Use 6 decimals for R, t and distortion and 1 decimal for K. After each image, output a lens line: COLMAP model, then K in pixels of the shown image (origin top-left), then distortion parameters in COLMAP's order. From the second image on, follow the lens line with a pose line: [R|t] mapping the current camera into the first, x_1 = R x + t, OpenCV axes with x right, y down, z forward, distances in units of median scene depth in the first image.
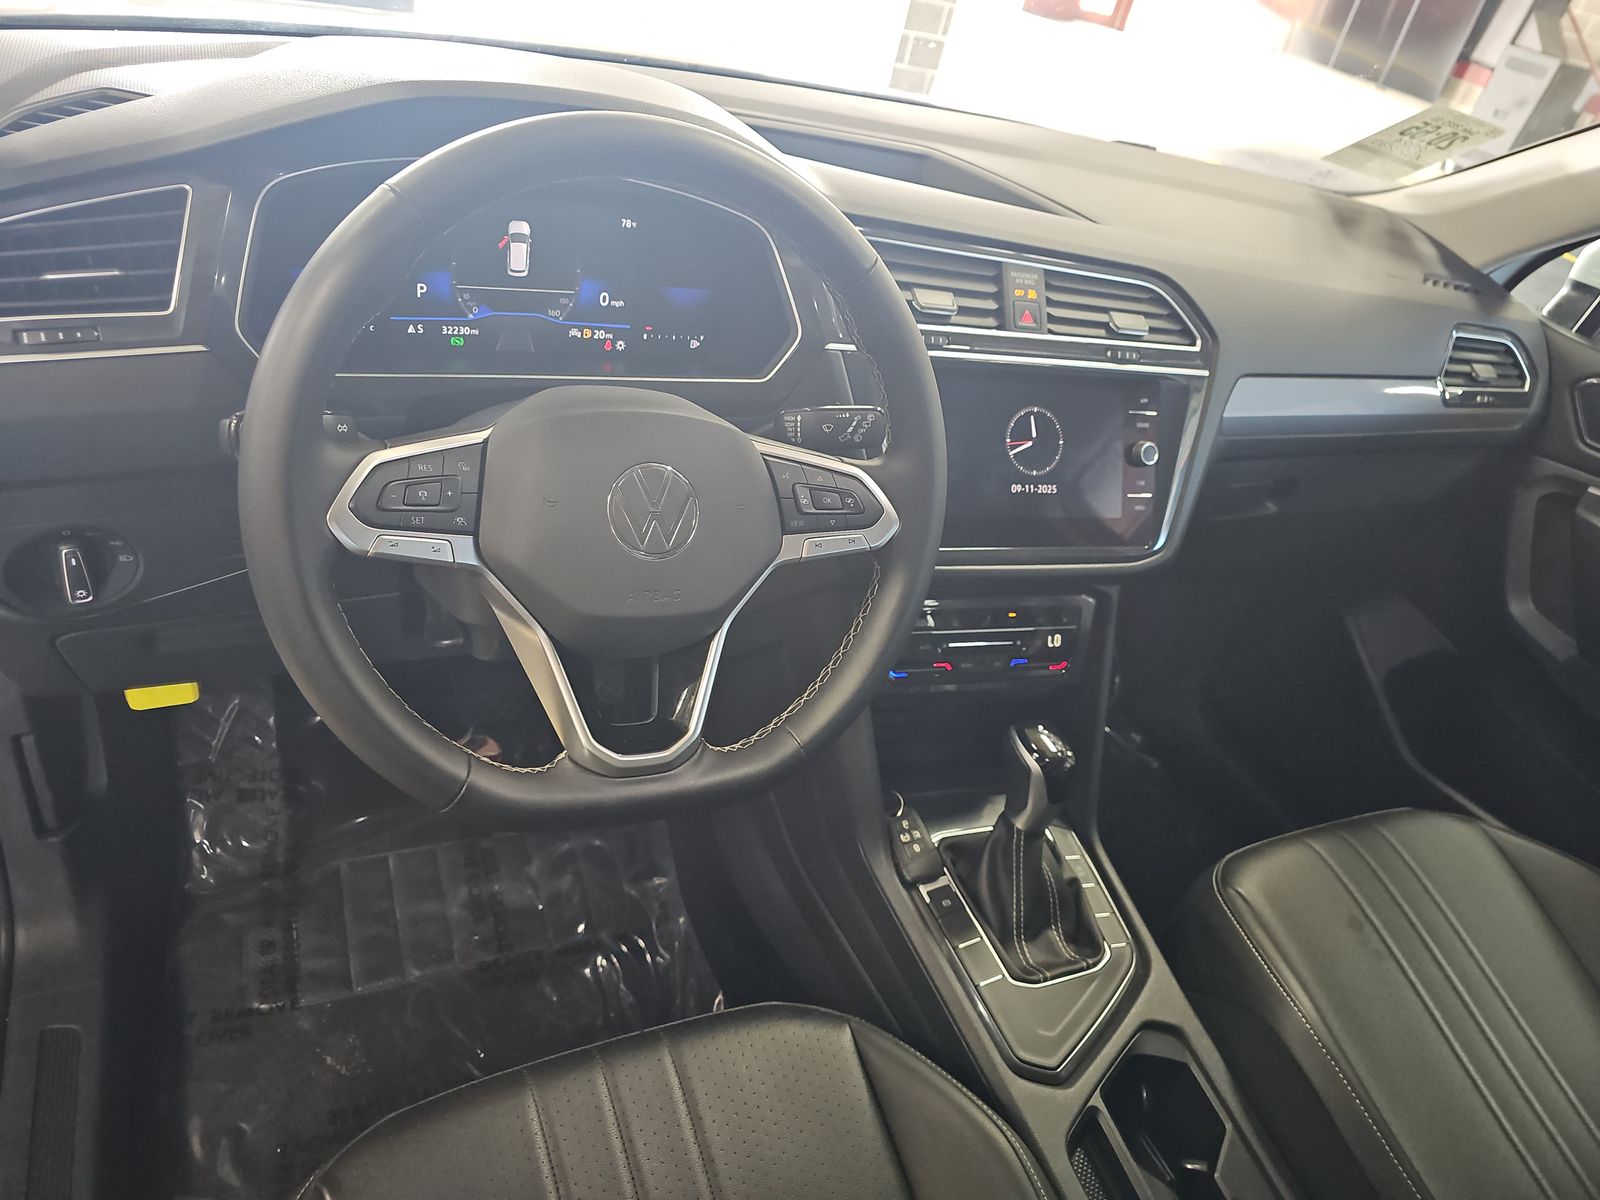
lens RADIAL K [[1061.7, 0, 804.3], [0, 1061.7, 598.0], [0, 0, 1]] dist [0.025542, -0.020792]
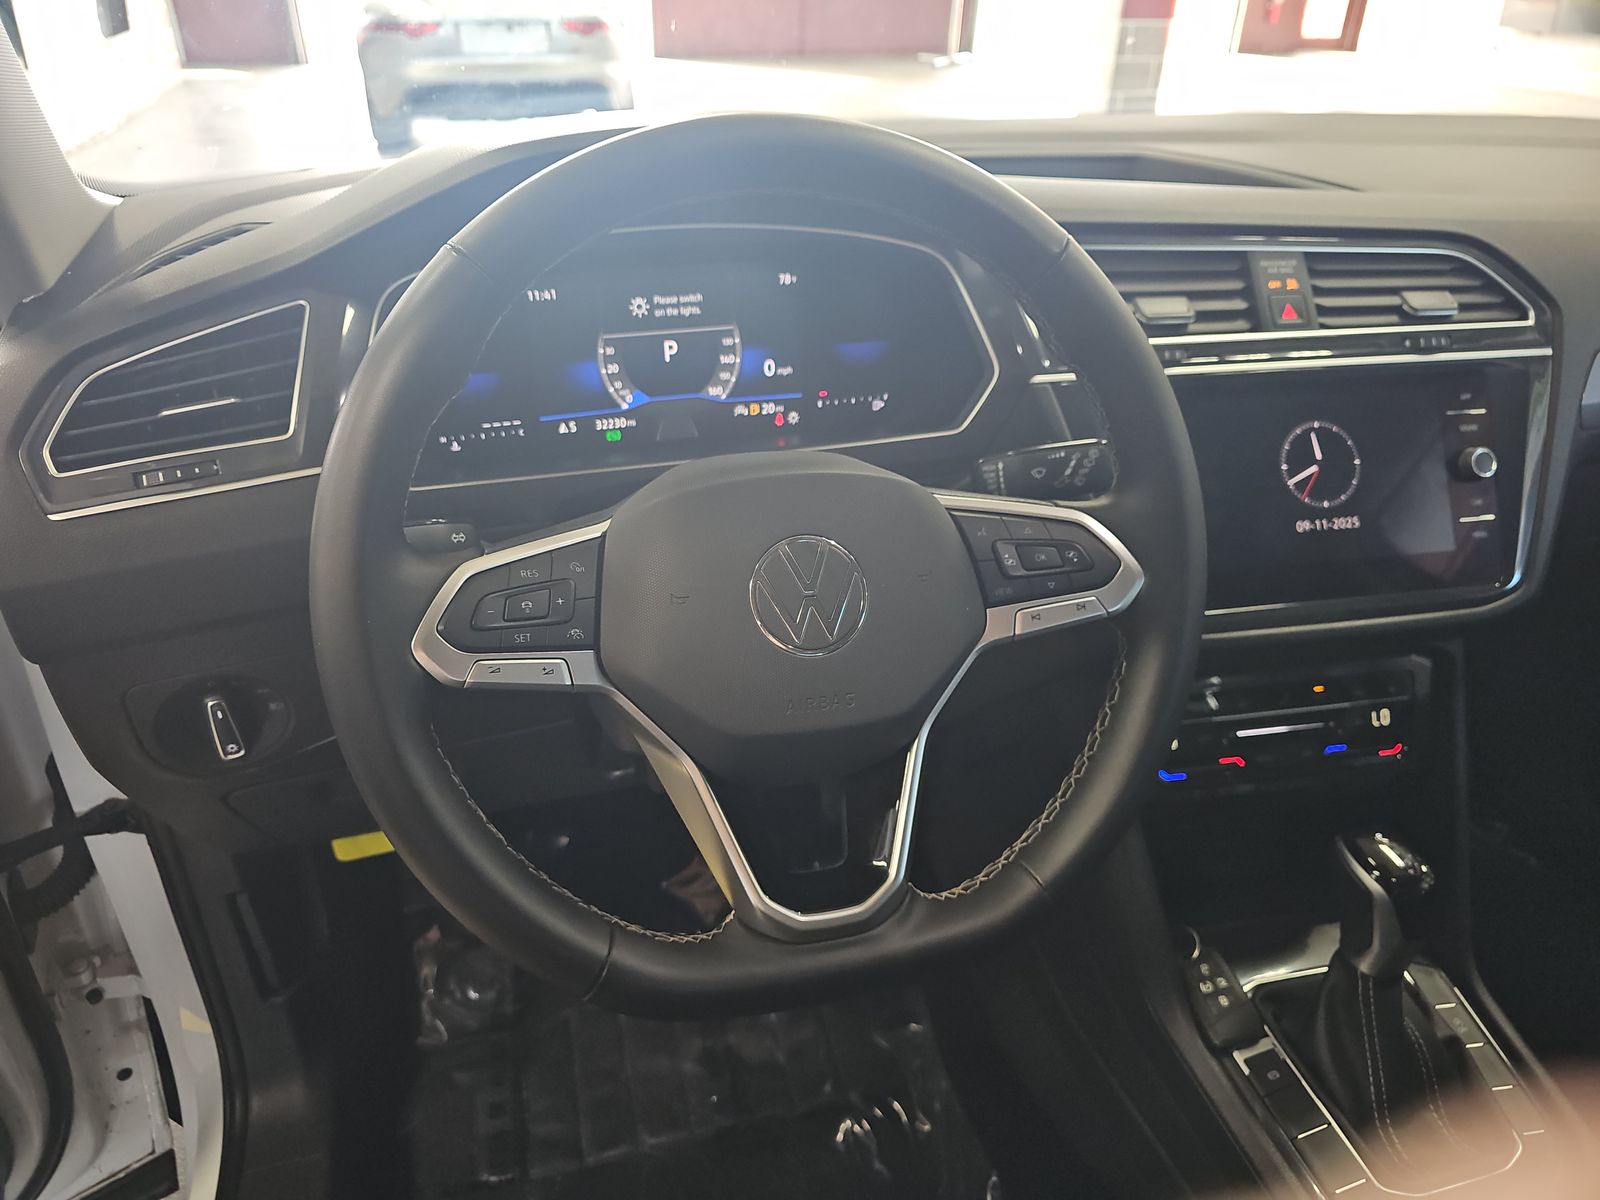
lens RADIAL K [[1056.2, 0, 798.8], [0, 1056.2, 590.8], [0, 0, 1]] dist [0.005421, -0.018026]
pose [[0.965049, -0.102871, -0.241033, 0.024495], [0.078173, 0.990863, -0.109905, -0.000191], [0.250137, 0.087221, 0.964274, 0.163965]]
